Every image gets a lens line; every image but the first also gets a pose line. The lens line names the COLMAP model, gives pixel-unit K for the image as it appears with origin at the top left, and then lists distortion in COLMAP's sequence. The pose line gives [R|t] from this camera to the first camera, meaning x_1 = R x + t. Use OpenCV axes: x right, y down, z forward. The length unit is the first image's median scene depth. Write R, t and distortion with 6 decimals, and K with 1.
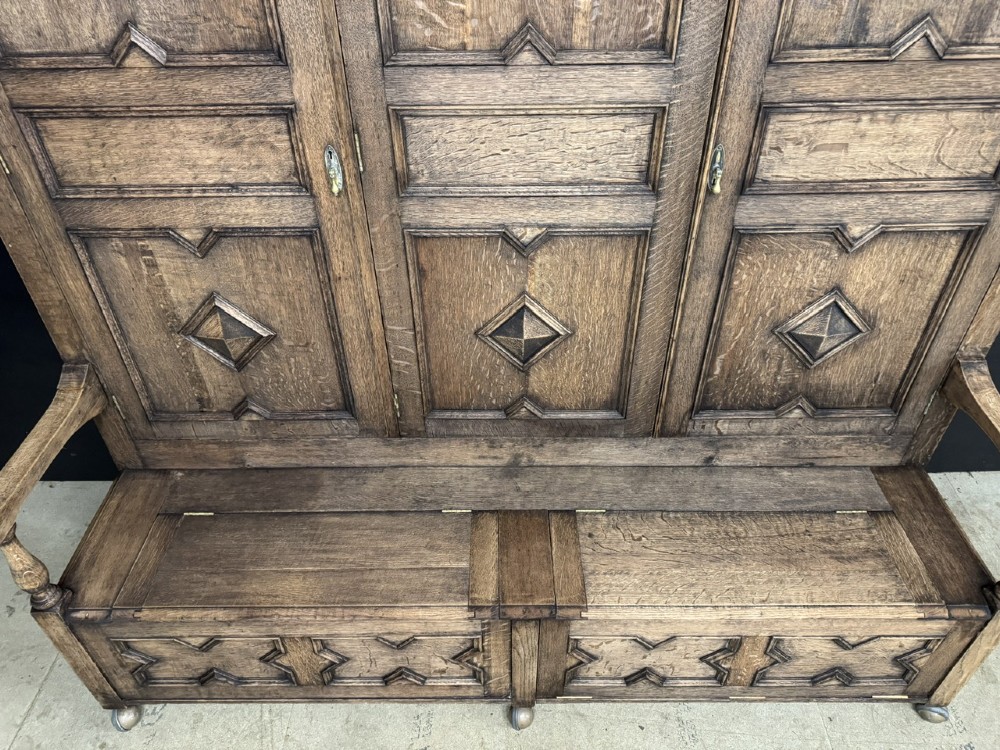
lens RADIAL K [[697.0, 0, 495.8], [0, 697.0, 374.0], [0, 0, 1]] dist [0.041639, -0.059478]
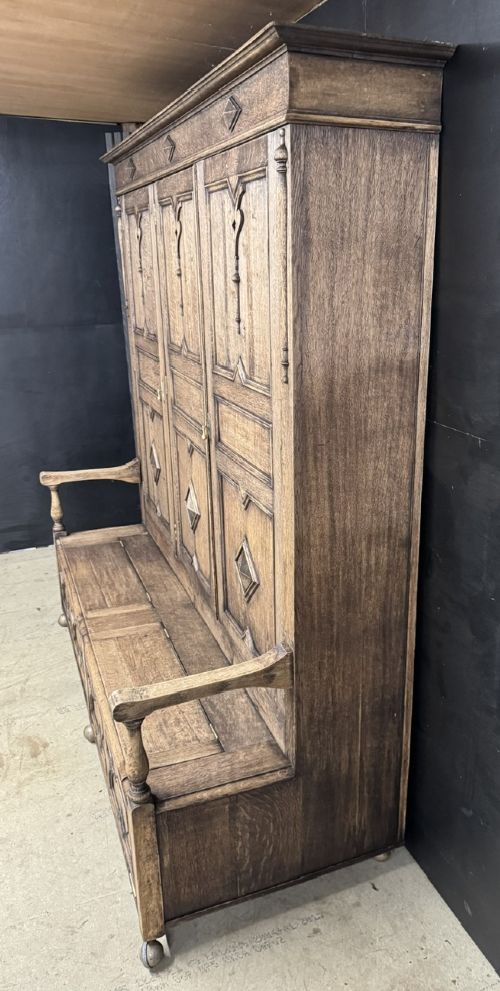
lens RADIAL K [[716.3, 0, 316.3], [0, 716.3, 493.8], [0, 0, 1]] dist [0.092035, -0.190211]
pose [[0.410717, 0.295120, -0.862679, 1.650180], [-0.583047, 0.812438, 0.000348, -0.257986], [0.700976, 0.502840, 0.505751, 0.307973]]
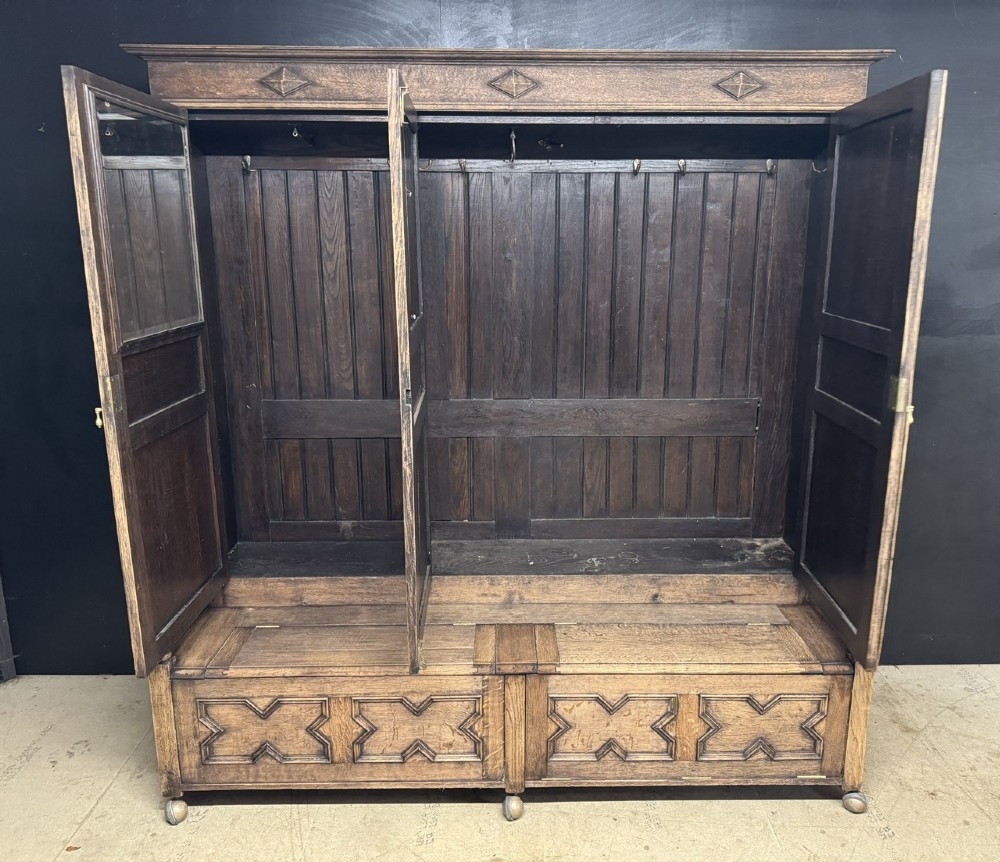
lens RADIAL K [[794.9, 0, 522.3], [0, 794.9, 433.9], [0, 0, 1]] dist [0.104322, -0.197069]
pose [[0.999611, 0.009557, 0.026193, 0.010885], [0.002820, 0.899939, -0.436006, 0.578651], [-0.027739, 0.435910, 0.899563, -0.569872]]
